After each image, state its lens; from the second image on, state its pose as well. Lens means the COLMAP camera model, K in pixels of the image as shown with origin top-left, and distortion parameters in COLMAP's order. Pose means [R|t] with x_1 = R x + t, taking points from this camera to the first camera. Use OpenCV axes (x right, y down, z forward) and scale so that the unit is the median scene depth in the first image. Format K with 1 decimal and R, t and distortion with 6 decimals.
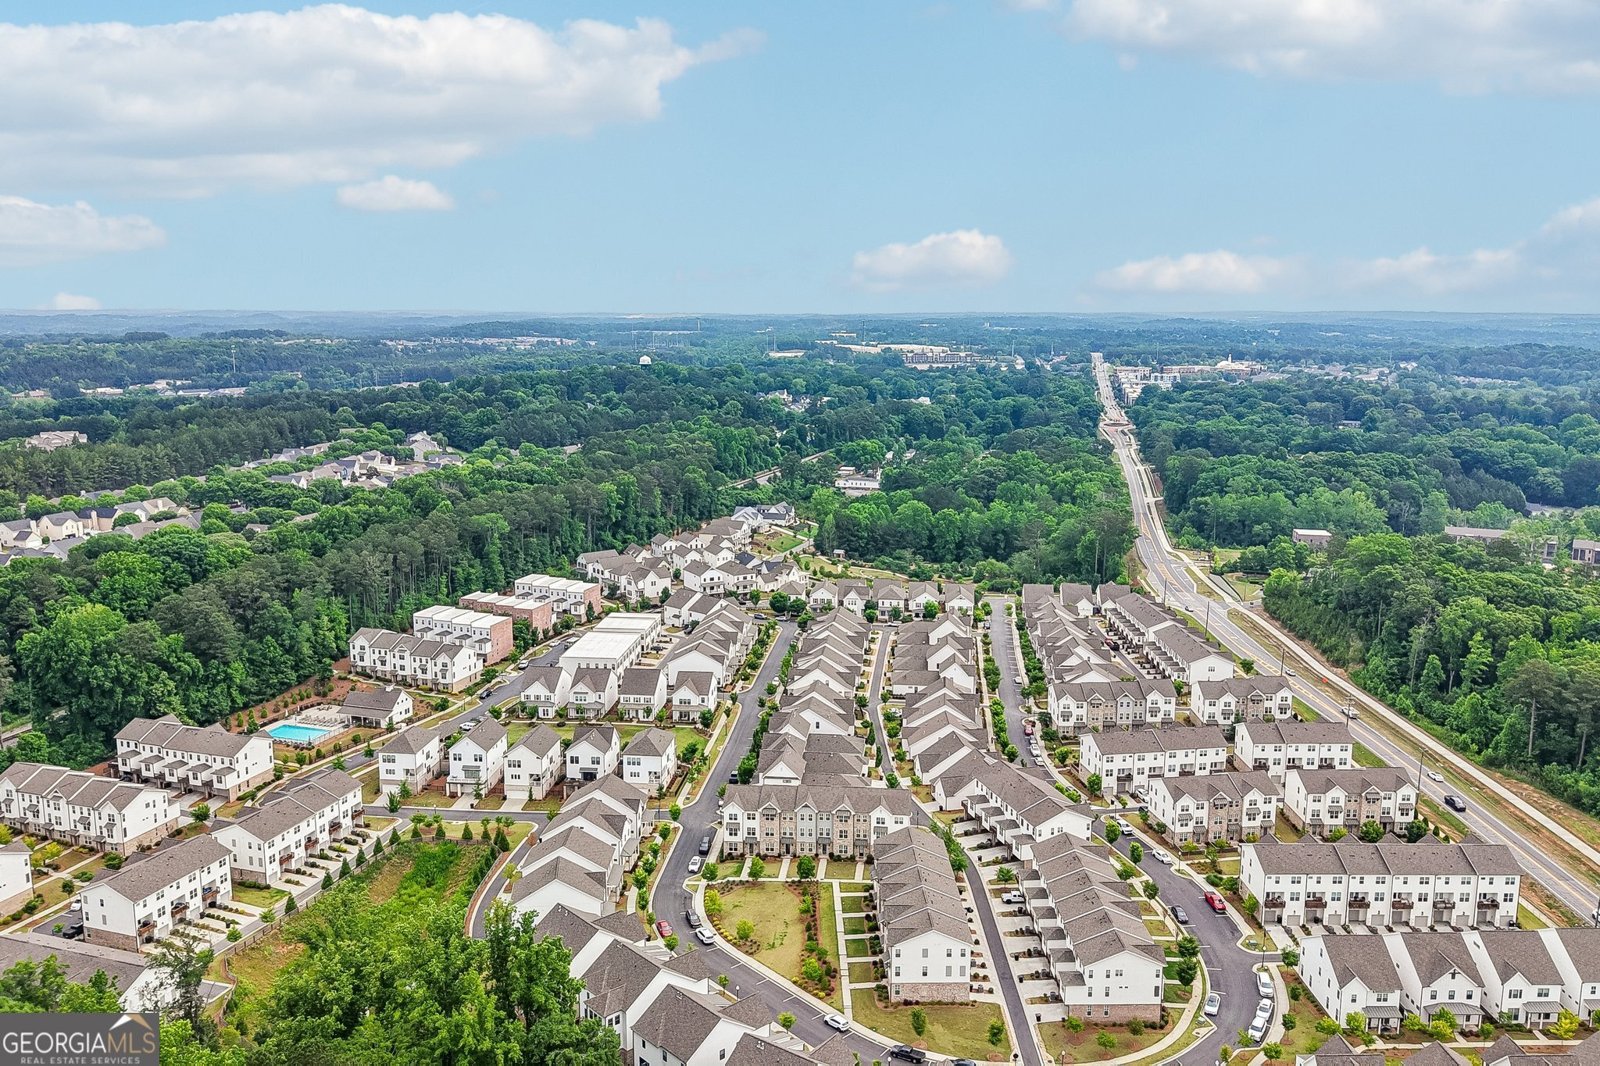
lens RADIAL K [[1247.1, 0, 800.0], [0, 1247.1, 533.0], [0, 0, 1]] dist [0.125121, -0.291511]
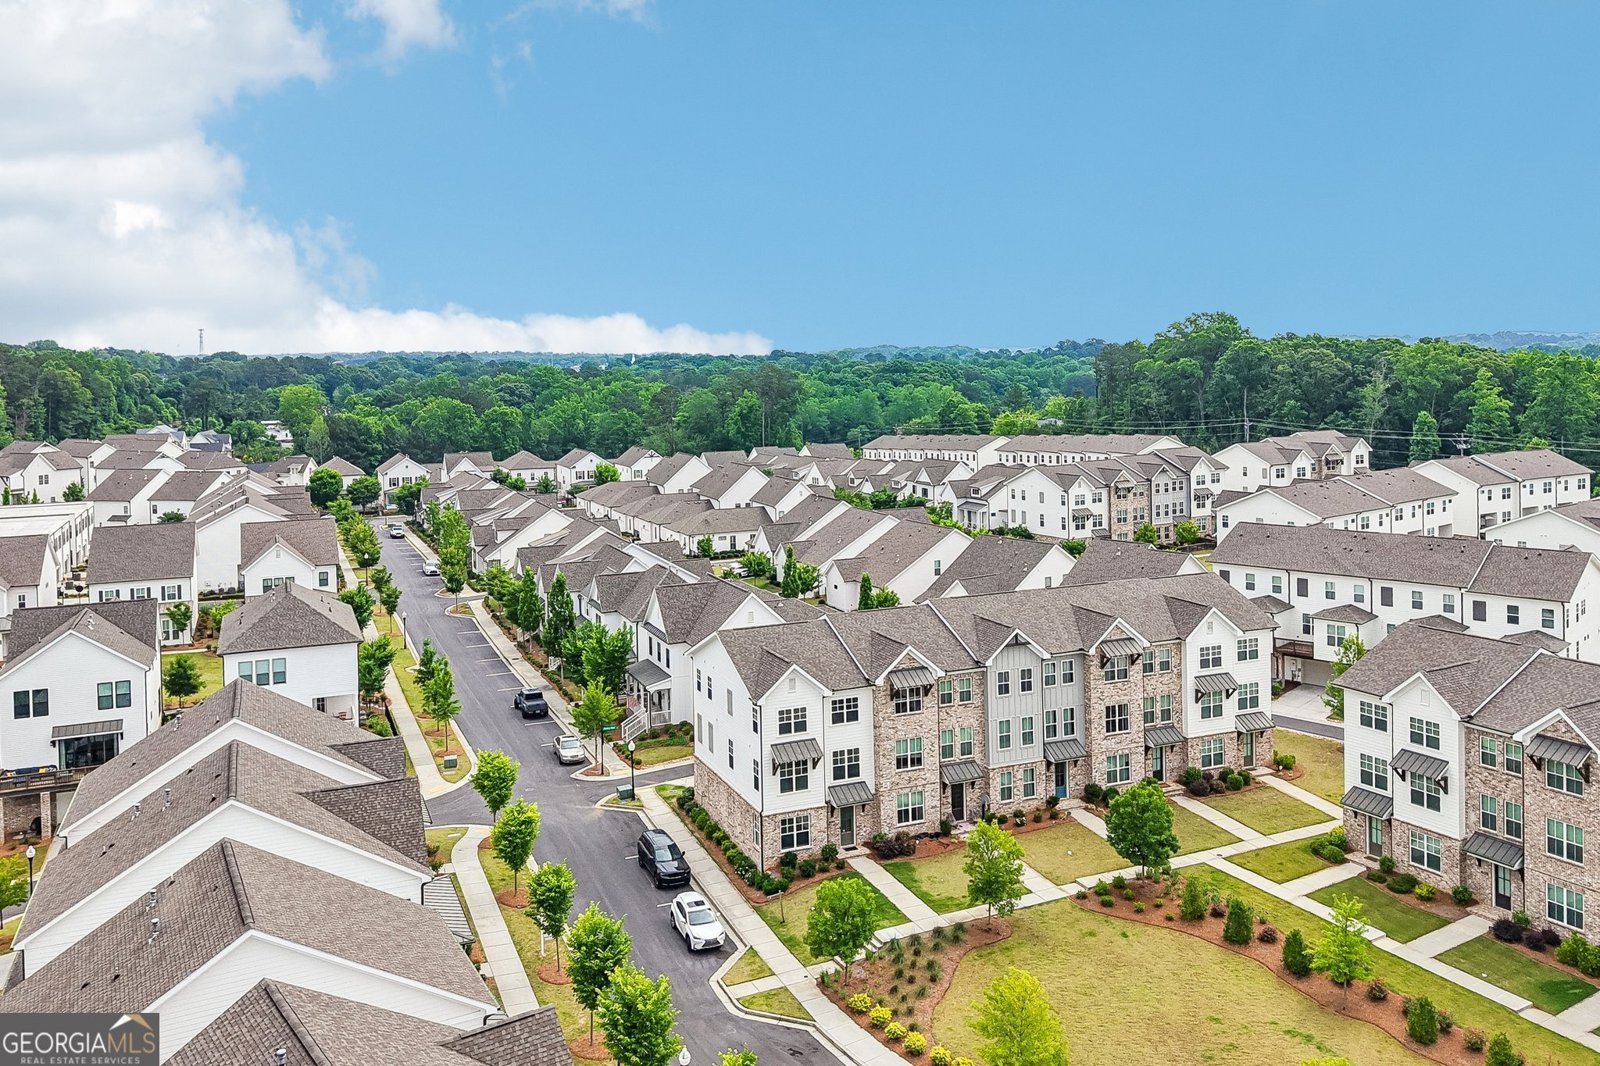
lens RADIAL K [[1289.0, 0, 798.7], [0, 1289.0, 385.8], [0, 0, 1]] dist [0.050086, -0.067920]
pose [[0.873629, -0.026072, 0.485894, -0.153239], [0.103837, 0.985551, -0.133814, 0.151886], [-0.475385, 0.167357, 0.863713, 0.583739]]
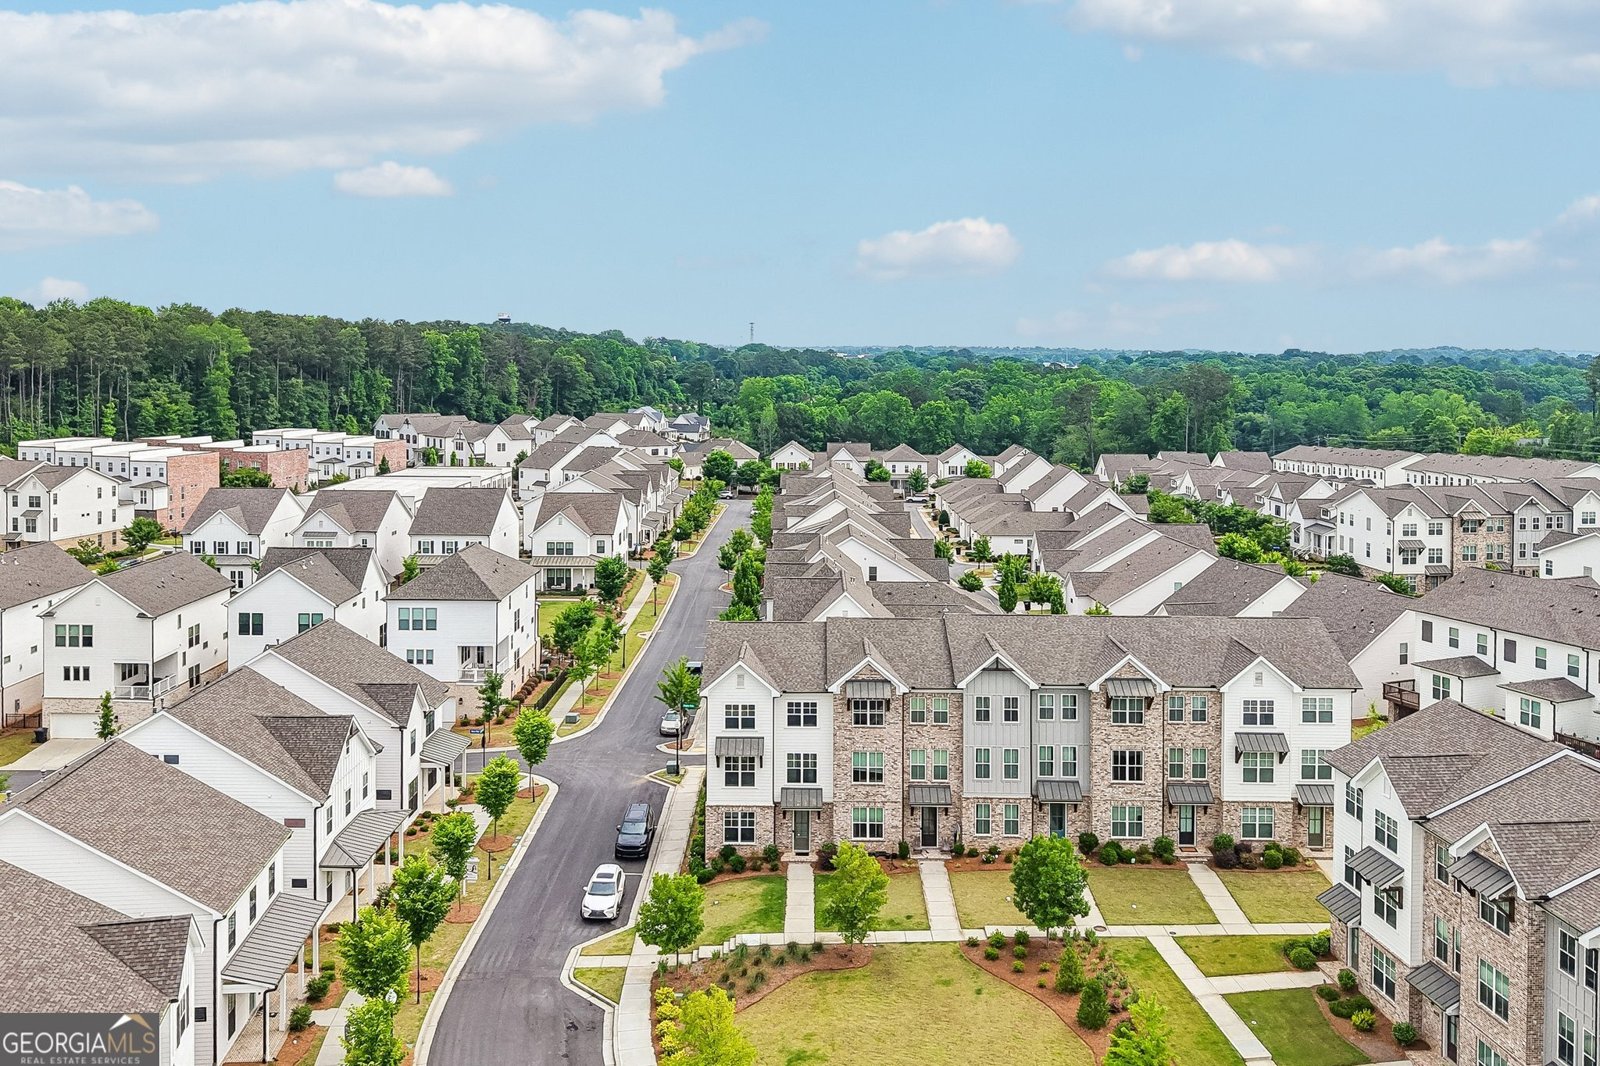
lens RADIAL K [[1289.0, 0, 798.7], [0, 1289.0, 385.8], [0, 0, 1]] dist [0.050086, -0.067920]
pose [[0.995127, 0.002607, 0.098568, -0.055126], [0.012715, 0.987911, -0.154498, 0.157137], [-0.097779, 0.154998, 0.983064, 0.554036]]
